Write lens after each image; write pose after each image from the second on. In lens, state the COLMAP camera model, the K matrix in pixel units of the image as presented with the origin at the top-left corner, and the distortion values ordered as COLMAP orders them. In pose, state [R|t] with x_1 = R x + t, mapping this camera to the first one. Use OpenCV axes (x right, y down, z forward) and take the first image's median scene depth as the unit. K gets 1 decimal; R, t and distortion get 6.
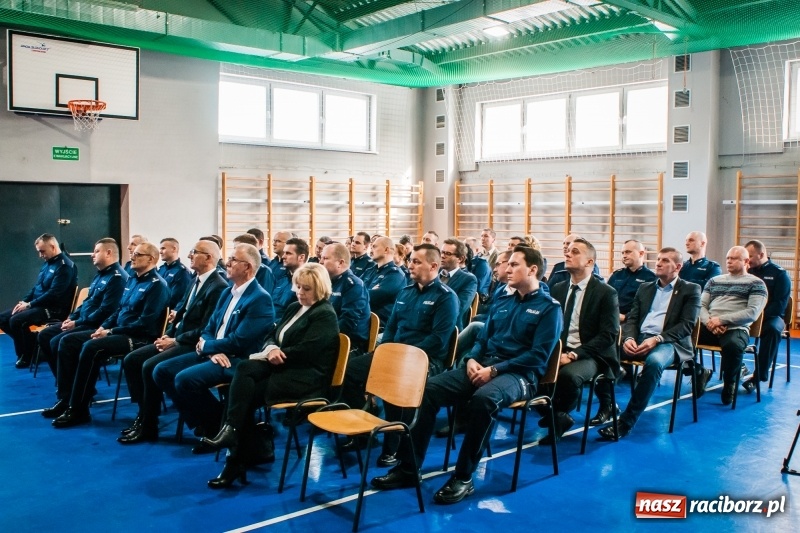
lens RADIAL K [[868.0, 0, 402.5], [0, 868.0, 275.1], [0, 0, 1]] dist [-0.087190, 0.000000]
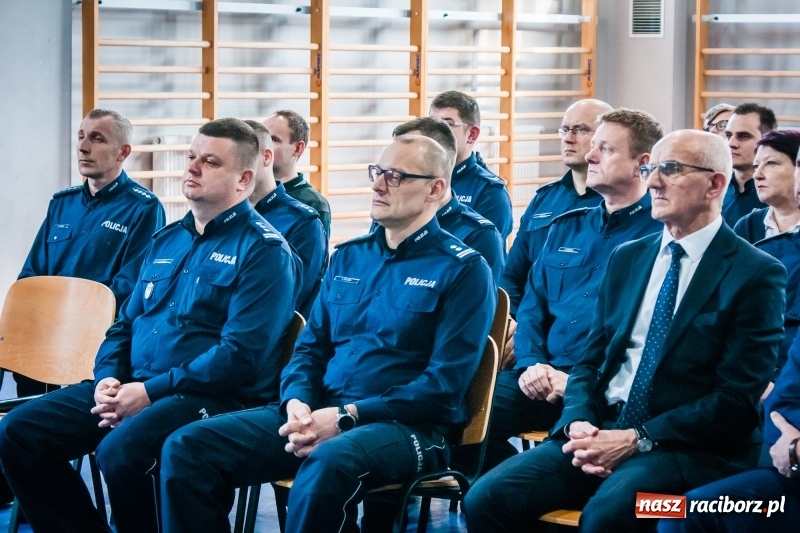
lens RADIAL K [[2571.2, 0, 399.7], [0, 2571.2, 290.0], [0, 0, 1]] dist [0.200374, 0.000000]
pose [[0.989008, -0.009957, 0.147526, -0.215397], [0.006343, 0.999669, 0.024947, -0.002466], [-0.147726, -0.023737, 0.988743, 0.022452]]
